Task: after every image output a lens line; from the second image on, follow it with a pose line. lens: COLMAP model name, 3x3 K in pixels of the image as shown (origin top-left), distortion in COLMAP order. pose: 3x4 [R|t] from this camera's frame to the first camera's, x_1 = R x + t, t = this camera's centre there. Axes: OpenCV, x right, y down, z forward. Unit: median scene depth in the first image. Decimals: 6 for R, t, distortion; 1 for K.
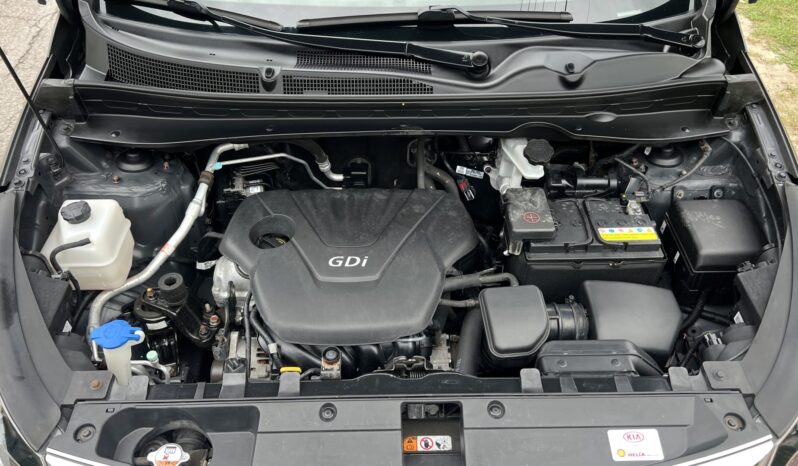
lens RADIAL K [[628.5, 0, 404.3], [0, 628.5, 222.8], [0, 0, 1]] dist [0.077317, -0.149763]
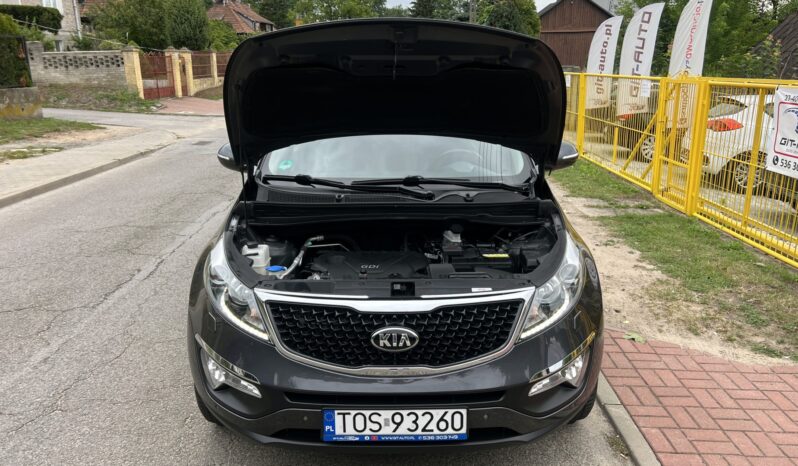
lens RADIAL K [[621.9, 0, 404.3], [0, 621.9, 229.0], [0, 0, 1]] dist [0.048703, -0.053258]
pose [[0.999850, 0.000842, -0.017298, 0.065788], [-0.009004, 0.878501, -0.477657, 0.945429], [0.014794, 0.477741, 0.878376, -0.940946]]
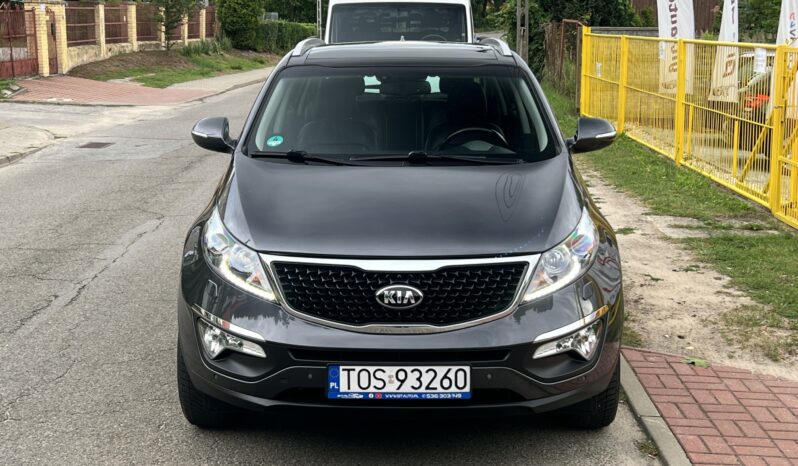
lens RADIAL K [[1090.5, 0, 391.5], [0, 1090.5, 233.9], [0, 0, 1]] dist [0.205632, -0.621868]
pose [[0.999344, 0.005766, -0.035767, 0.094820], [-0.024089, 0.843150, -0.537138, 1.831503], [0.027060, 0.537647, 0.842736, -1.899639]]
